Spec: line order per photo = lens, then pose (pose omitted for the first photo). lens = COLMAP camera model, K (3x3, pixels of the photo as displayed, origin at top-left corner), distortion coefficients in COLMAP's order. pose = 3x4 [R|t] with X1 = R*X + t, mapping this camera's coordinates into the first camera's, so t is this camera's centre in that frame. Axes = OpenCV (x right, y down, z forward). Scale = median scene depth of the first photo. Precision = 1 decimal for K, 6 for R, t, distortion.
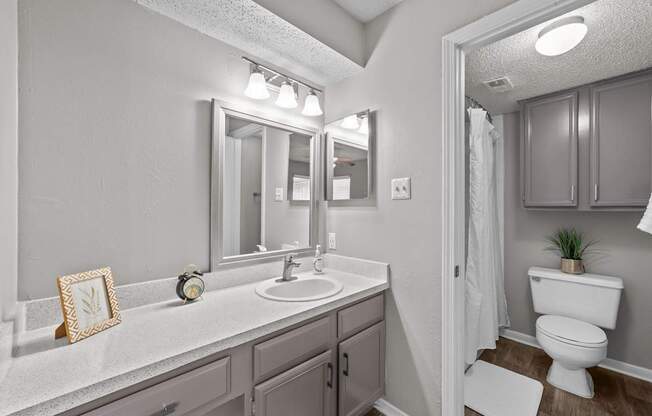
lens RADIAL K [[253.1, 0, 326.2], [0, 253.1, 209.1], [0, 0, 1]] dist [-0.011076, 0.002959]
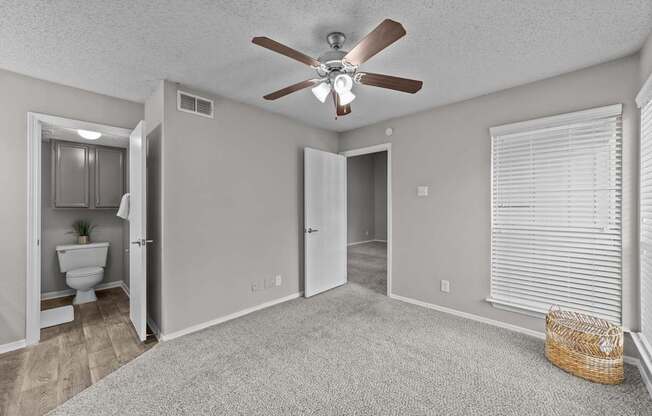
lens RADIAL K [[253.1, 0, 341.1], [0, 253.1, 206.5], [0, 0, 1]] dist [-0.011076, 0.002959]
pose [[-0.078349, 0.006090, 0.996907, -0.985068], [0.003824, 0.999976, -0.005808, 0.003629], [-0.996919, 0.003357, -0.078370, -0.714929]]
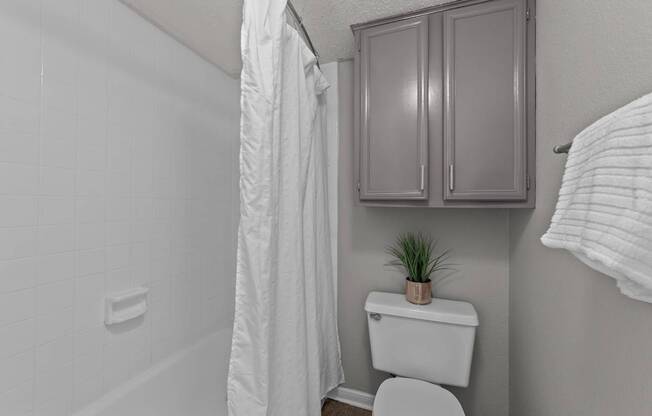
lens RADIAL K [[253.1, 0, 324.5], [0, 253.1, 204.1], [0, 0, 1]] dist [-0.011076, 0.002959]
pose [[0.893525, 0.004744, 0.448988, 0.471679], [-0.003076, 0.999985, -0.004444, 0.002361], [-0.449002, 0.002590, 0.893527, 0.531261]]
